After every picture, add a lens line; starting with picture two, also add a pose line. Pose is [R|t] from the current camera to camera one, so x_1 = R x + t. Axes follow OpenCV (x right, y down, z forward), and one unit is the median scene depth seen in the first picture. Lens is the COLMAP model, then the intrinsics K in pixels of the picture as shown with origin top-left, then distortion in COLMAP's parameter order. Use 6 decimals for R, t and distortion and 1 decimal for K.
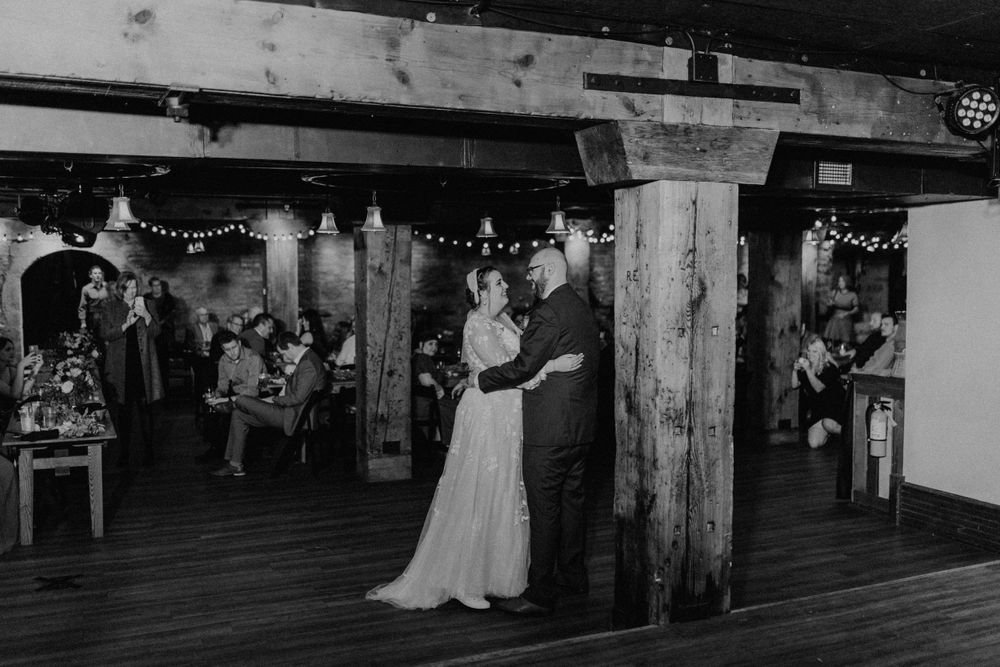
lens RADIAL K [[948.0, 0, 500.0], [0, 948.0, 333.5], [0, 0, 1]] dist [-0.000814, 0.005260]
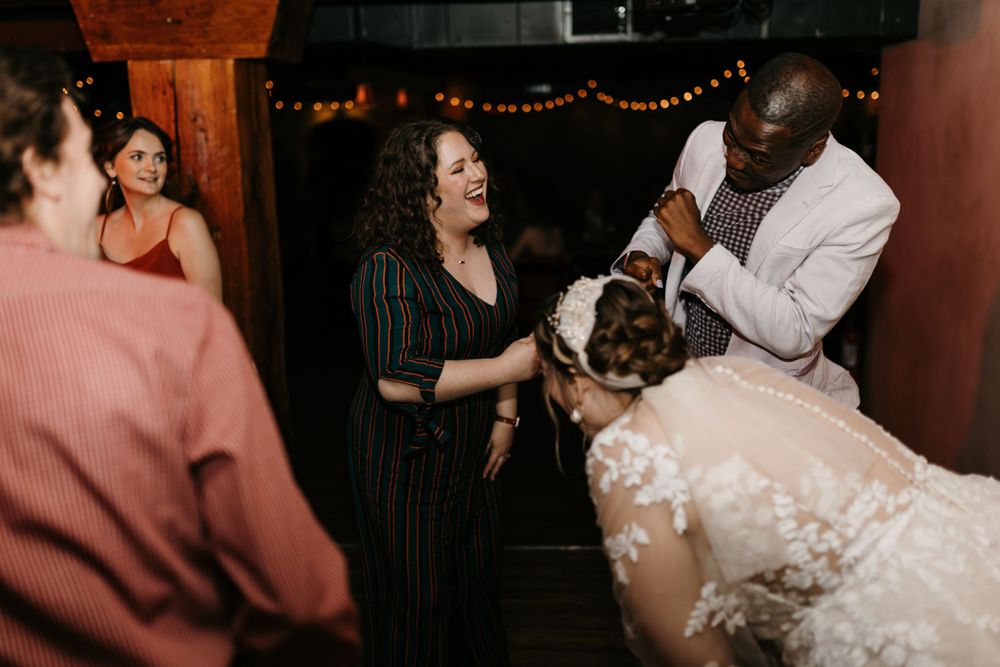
lens RADIAL K [[948.0, 0, 500.0], [0, 948.0, 333.5], [0, 0, 1]] dist [-0.000814, 0.005260]
pose [[0.884205, 0.086850, -0.458954, 0.859297], [-0.010158, 0.985905, 0.166997, -0.060221], [0.466989, -0.142997, 0.872624, 0.343321]]
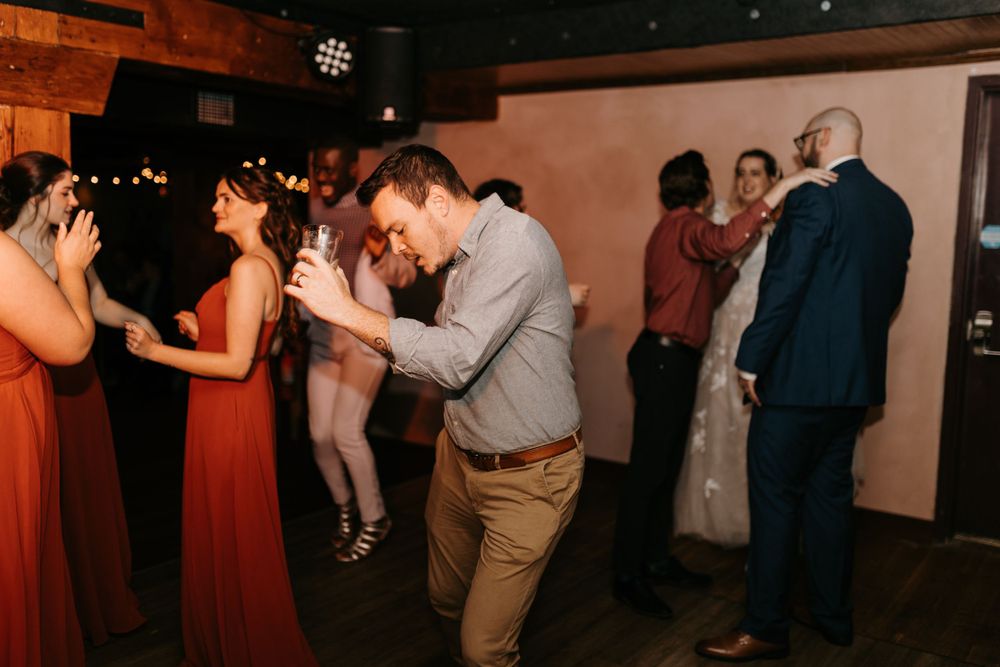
lens RADIAL K [[948.0, 0, 500.0], [0, 948.0, 333.5], [0, 0, 1]] dist [-0.000814, 0.005260]
pose [[0.861069, -0.041130, 0.506823, 0.140301], [0.010185, 0.997918, 0.063679, -0.005307], [-0.508387, -0.049670, 0.859695, 0.031397]]
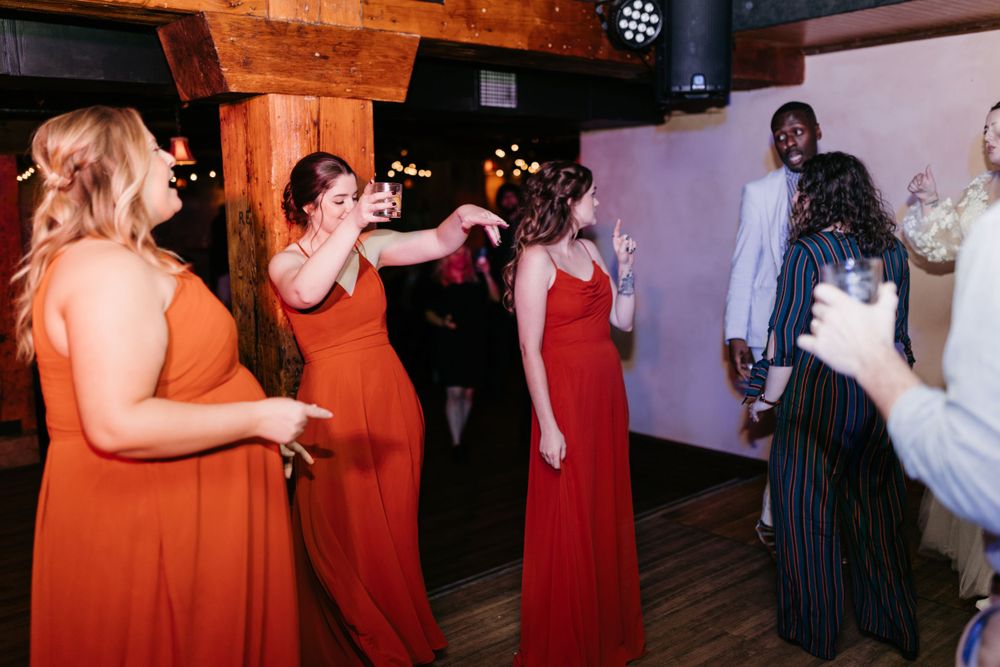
lens RADIAL K [[948.0, 0, 500.0], [0, 948.0, 333.5], [0, 0, 1]] dist [-0.000814, 0.005260]
pose [[0.954213, -0.057955, 0.293459, 0.105761], [0.036993, 0.996384, 0.076488, -0.017473], [-0.296830, -0.062130, 0.952907, 0.182136]]
